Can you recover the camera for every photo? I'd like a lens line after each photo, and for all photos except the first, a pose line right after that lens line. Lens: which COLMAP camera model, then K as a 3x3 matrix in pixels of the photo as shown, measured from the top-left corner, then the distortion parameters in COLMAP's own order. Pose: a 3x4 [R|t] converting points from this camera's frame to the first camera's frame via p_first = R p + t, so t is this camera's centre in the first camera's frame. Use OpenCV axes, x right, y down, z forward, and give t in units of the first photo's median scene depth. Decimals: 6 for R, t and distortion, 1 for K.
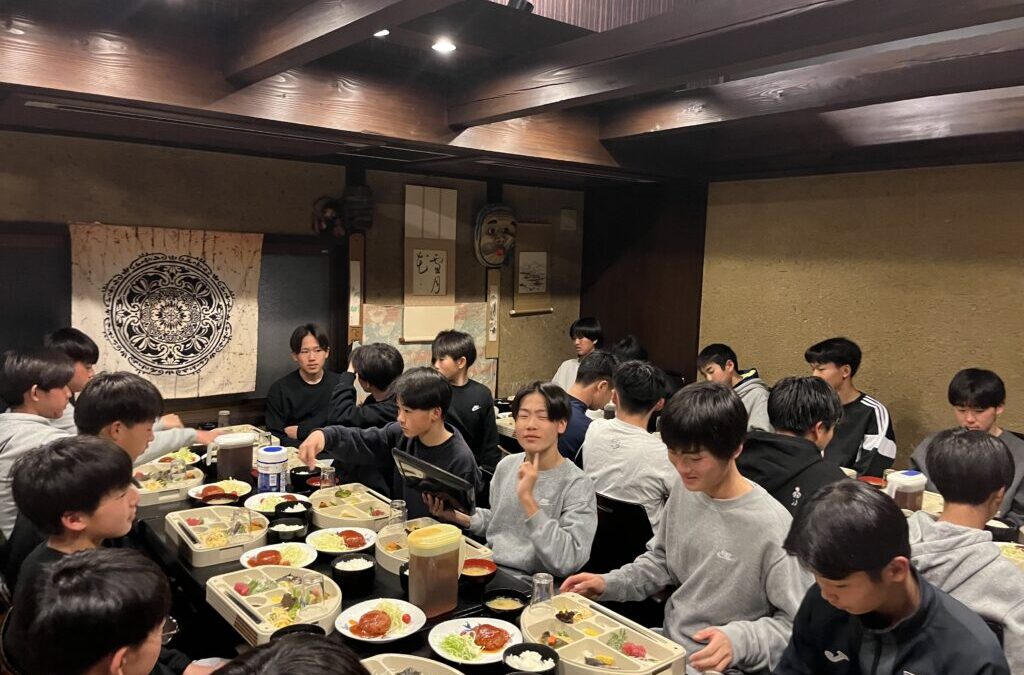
lens RADIAL K [[763.9, 0, 511.1], [0, 763.9, 334.8], [0, 0, 1]] dist [0.006482, -0.009640]
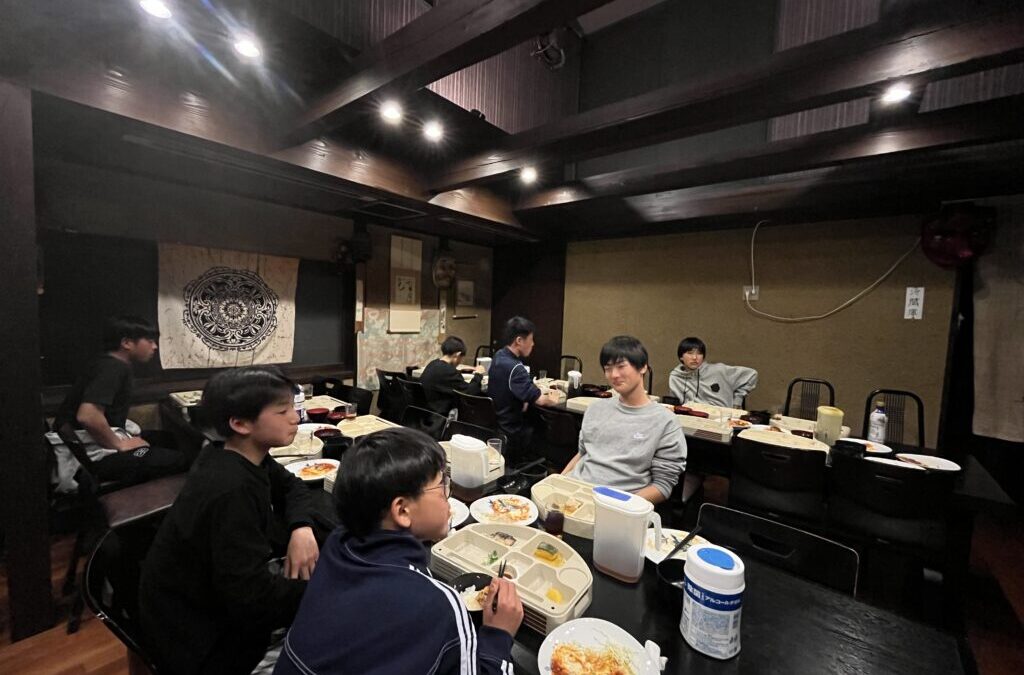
lens RADIAL K [[421.1, 0, 514.4], [0, 421.1, 338.8], [0, 0, 1]] dist [0.002107, 0.000800]
pose [[0.981561, -0.006840, 0.191027, -0.058879], [0.009054, 0.999902, -0.010719, 0.040375], [-0.190935, 0.012251, 0.981526, 0.080550]]
